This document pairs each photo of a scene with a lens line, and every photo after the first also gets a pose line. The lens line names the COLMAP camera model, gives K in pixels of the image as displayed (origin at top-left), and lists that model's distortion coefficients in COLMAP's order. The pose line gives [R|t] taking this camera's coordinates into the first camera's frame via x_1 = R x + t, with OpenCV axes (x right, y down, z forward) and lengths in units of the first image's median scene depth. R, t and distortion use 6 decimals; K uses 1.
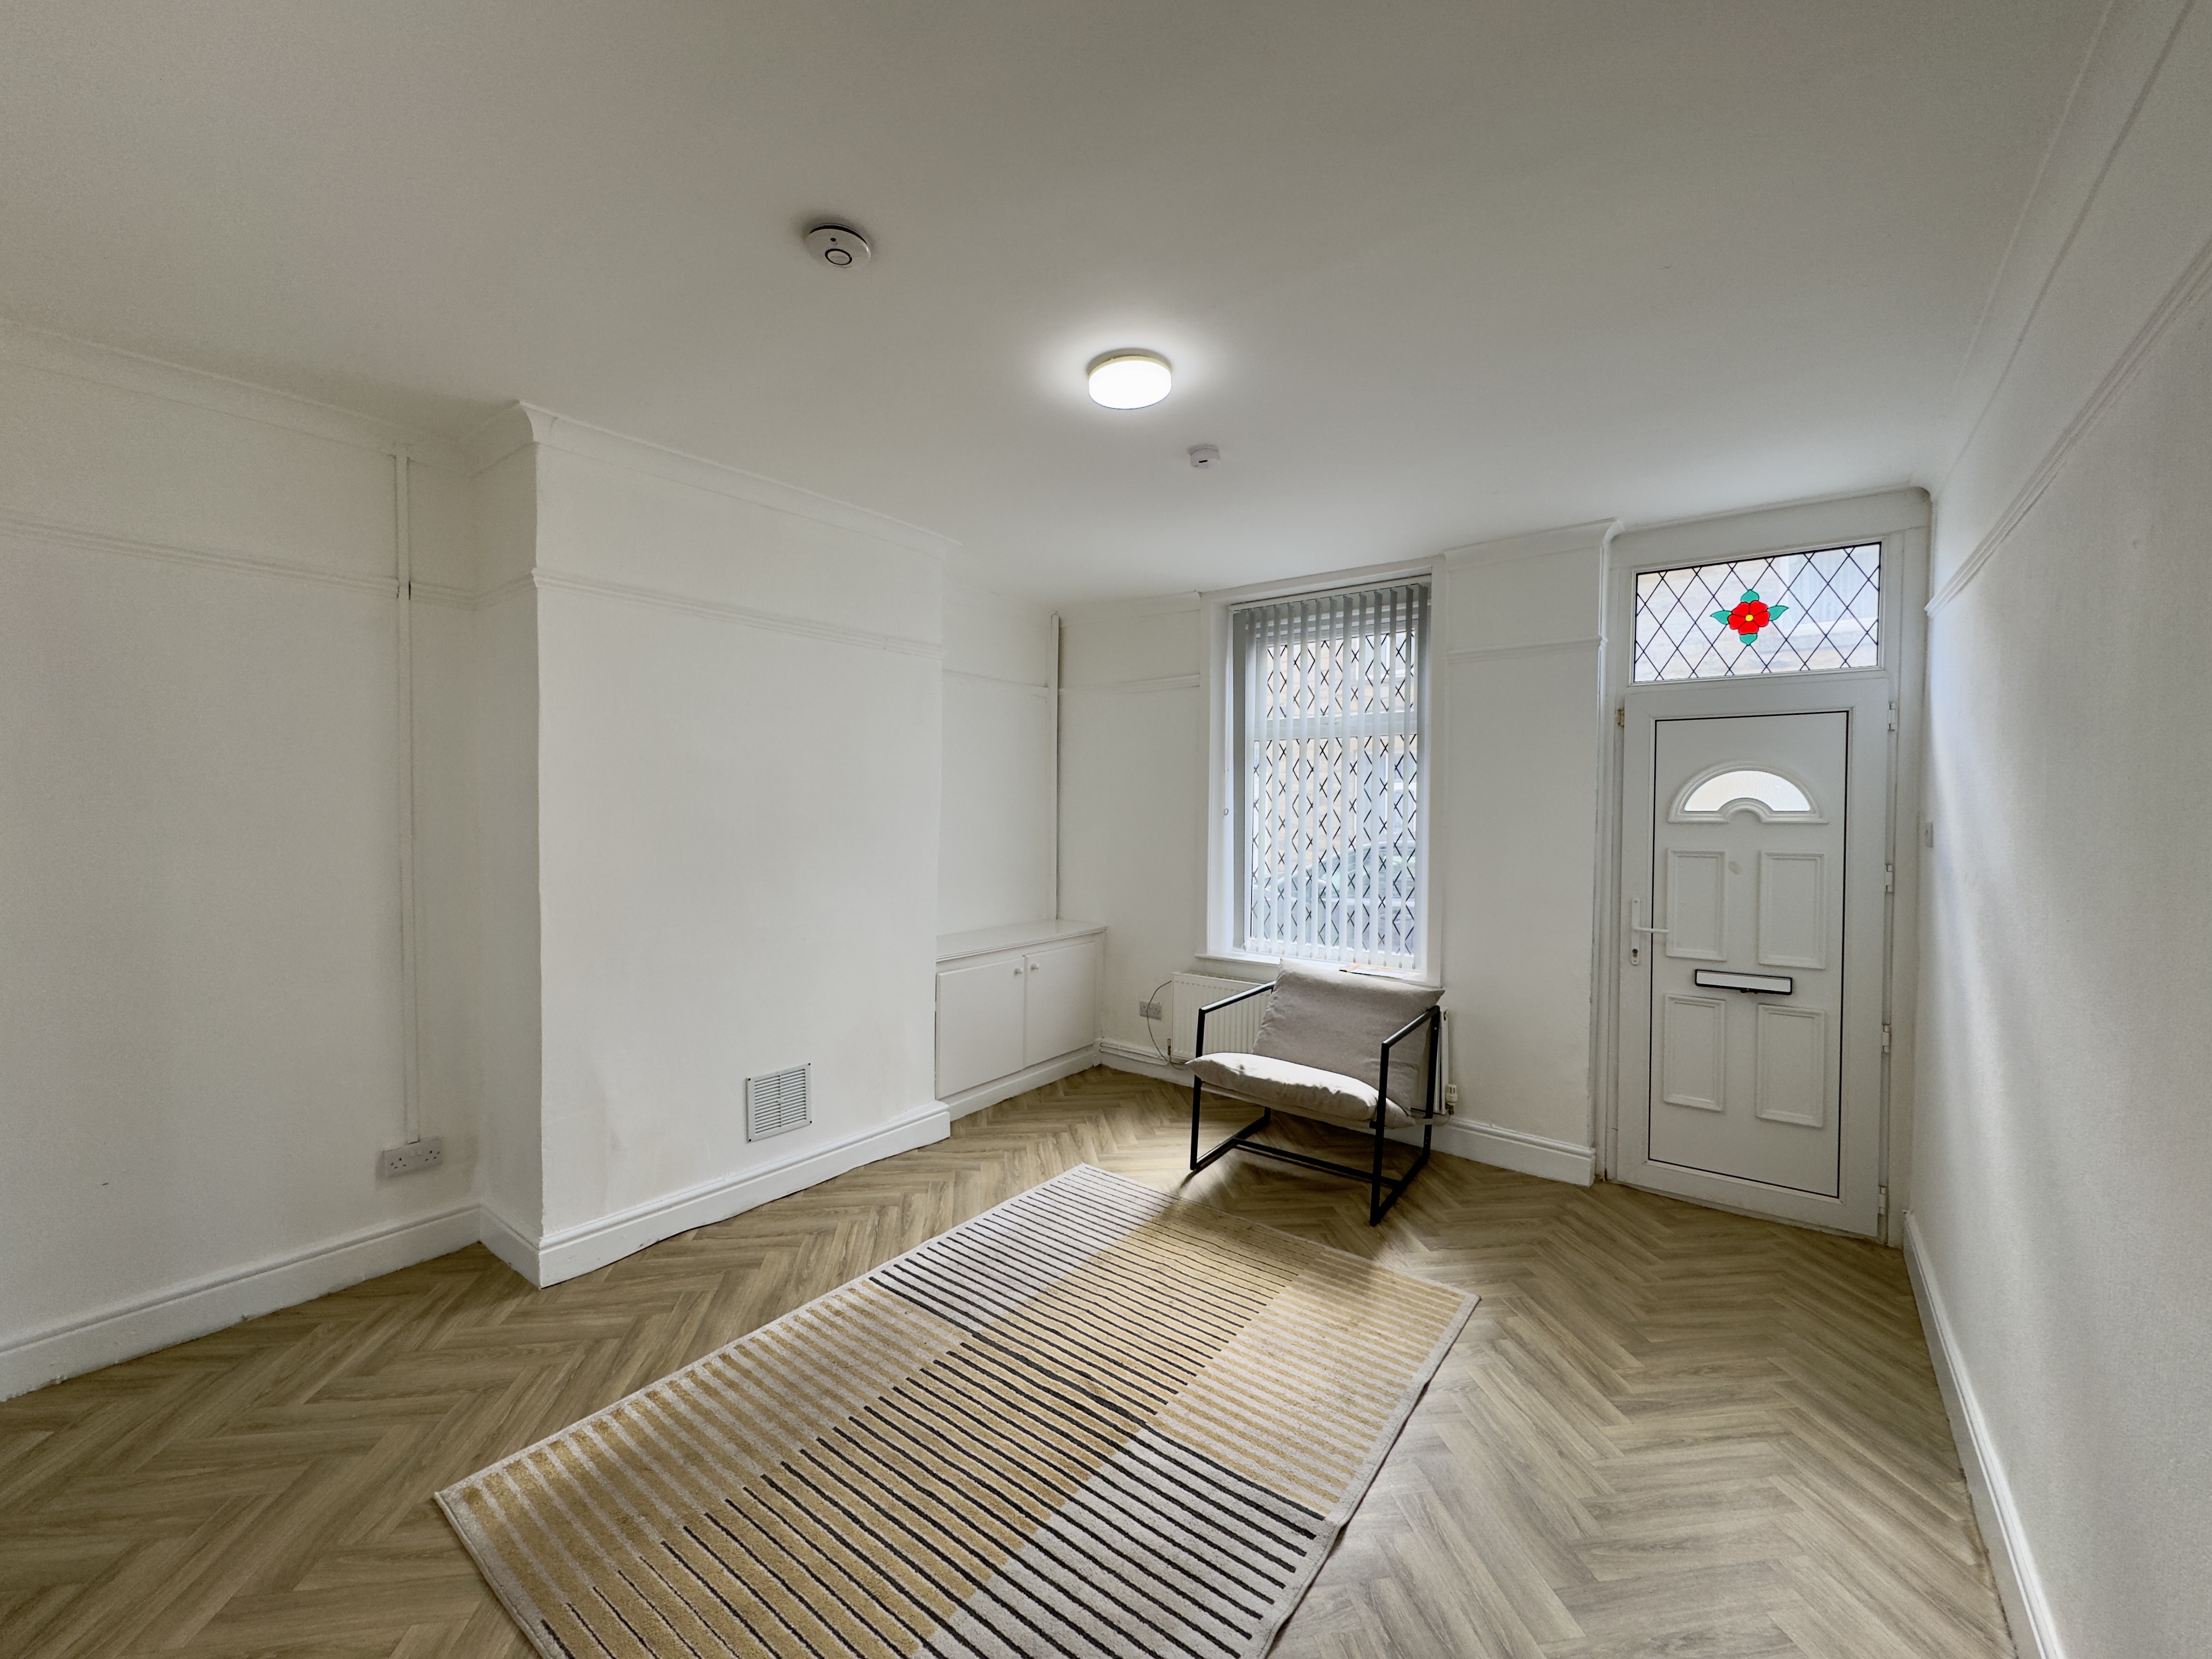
lens RADIAL K [[880.1, 0, 1103.5], [0, 880.1, 827.9], [0, 0, 1]] dist [-0.004060, 0.000075]
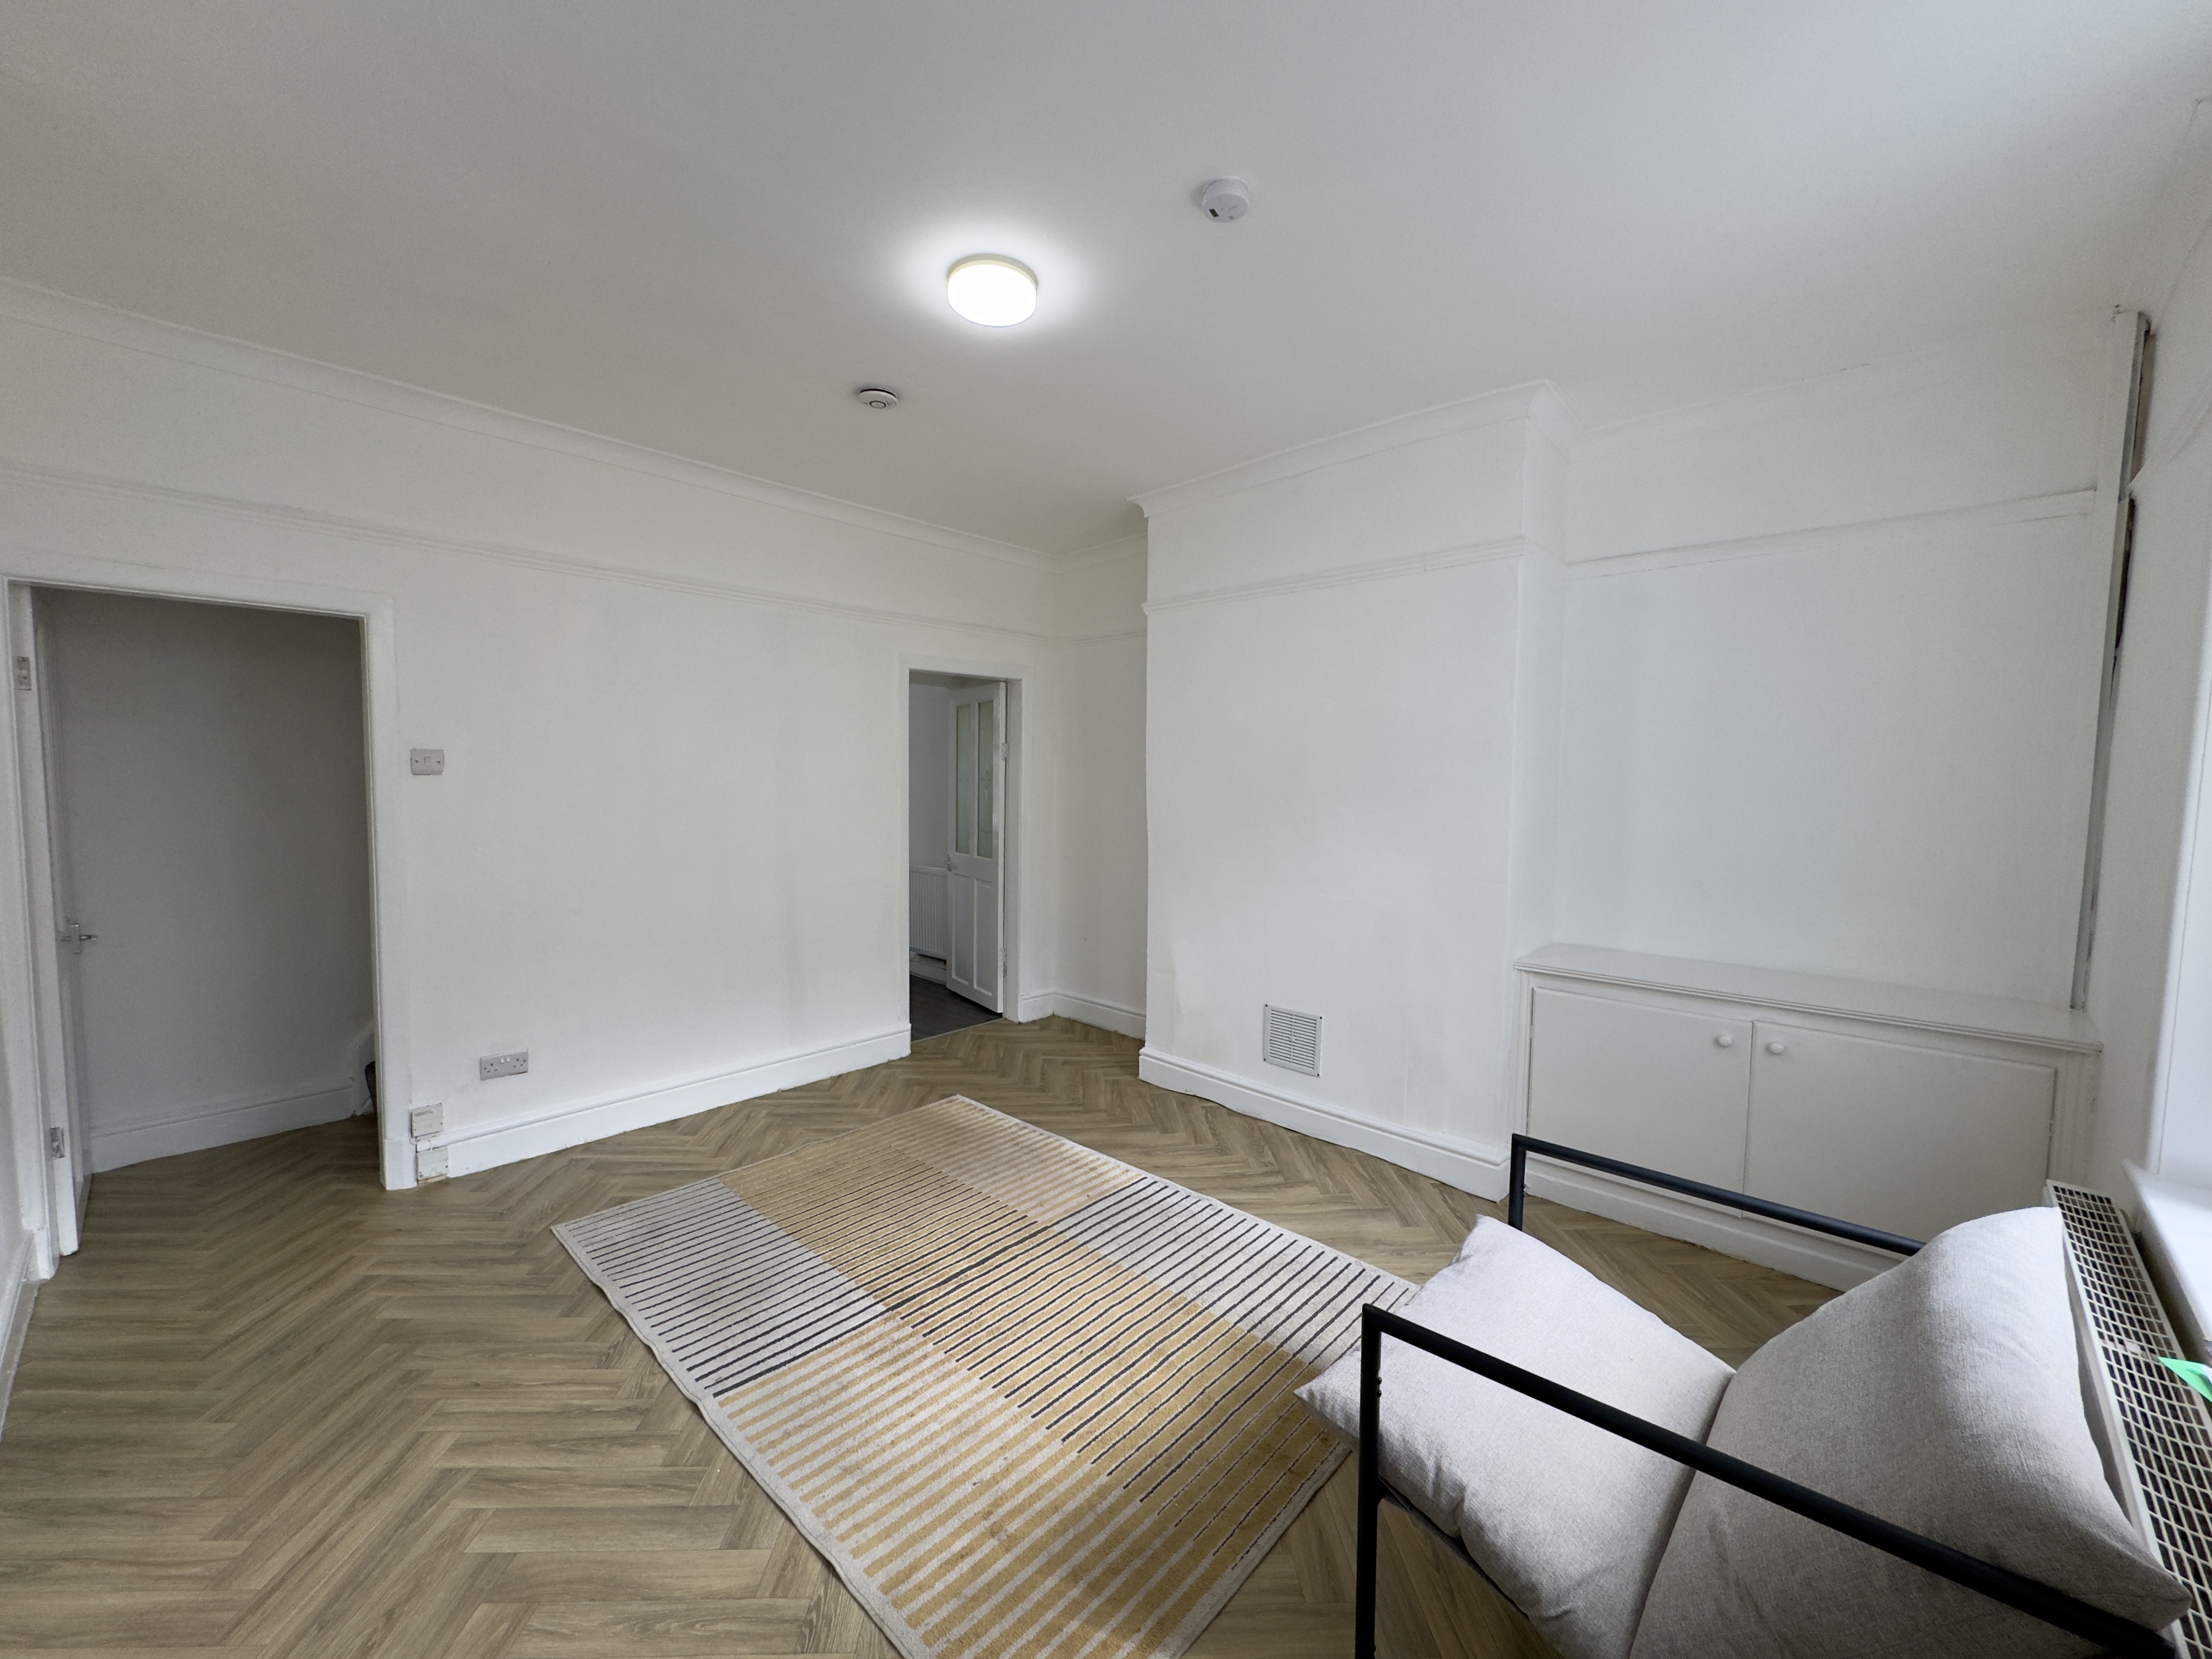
lens RADIAL K [[880.1, 0, 1111.1], [0, 880.1, 834.3], [0, 0, 1]] dist [-0.004060, 0.000075]
pose [[-0.102152, 0.060402, -0.992933, 0.713050], [-0.034773, 0.997328, 0.064247, 0.003206], [0.994161, 0.041090, -0.099779, 0.903062]]
